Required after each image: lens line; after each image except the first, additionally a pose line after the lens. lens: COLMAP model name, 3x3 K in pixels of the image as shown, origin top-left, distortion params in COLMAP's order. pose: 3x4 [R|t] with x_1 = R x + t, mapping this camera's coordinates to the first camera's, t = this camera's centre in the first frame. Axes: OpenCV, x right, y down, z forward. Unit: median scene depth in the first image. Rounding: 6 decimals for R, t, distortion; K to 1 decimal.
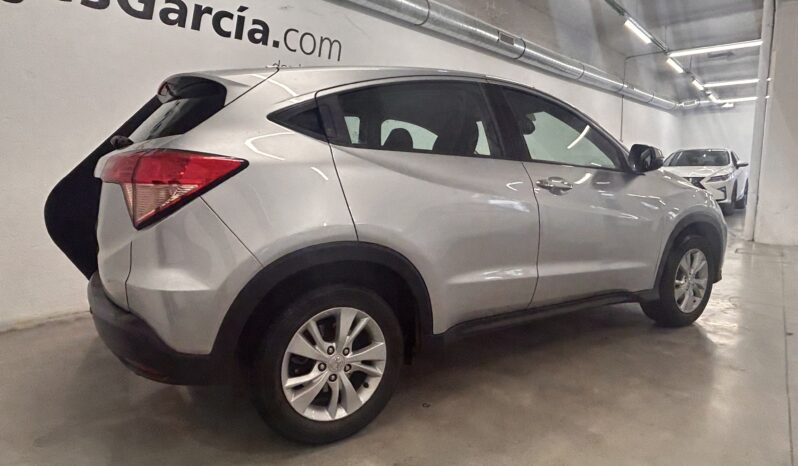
lens RADIAL K [[468.0, 0, 399.0], [0, 468.0, 233.0], [0, 0, 1]] dist [-0.002629, -0.001399]
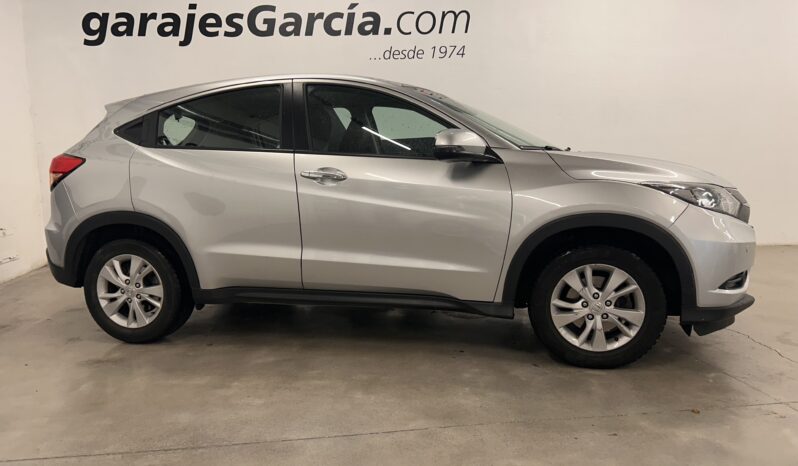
lens RADIAL K [[619.1, 0, 399.0], [0, 619.1, 233.0], [0, 0, 1]] dist [0.021413, -0.003677]
pose [[0.709756, 0.075788, -0.700359, 0.795666], [-0.069610, 0.996876, 0.037331, -0.019661], [0.701000, 0.022256, 0.712814, 0.069306]]
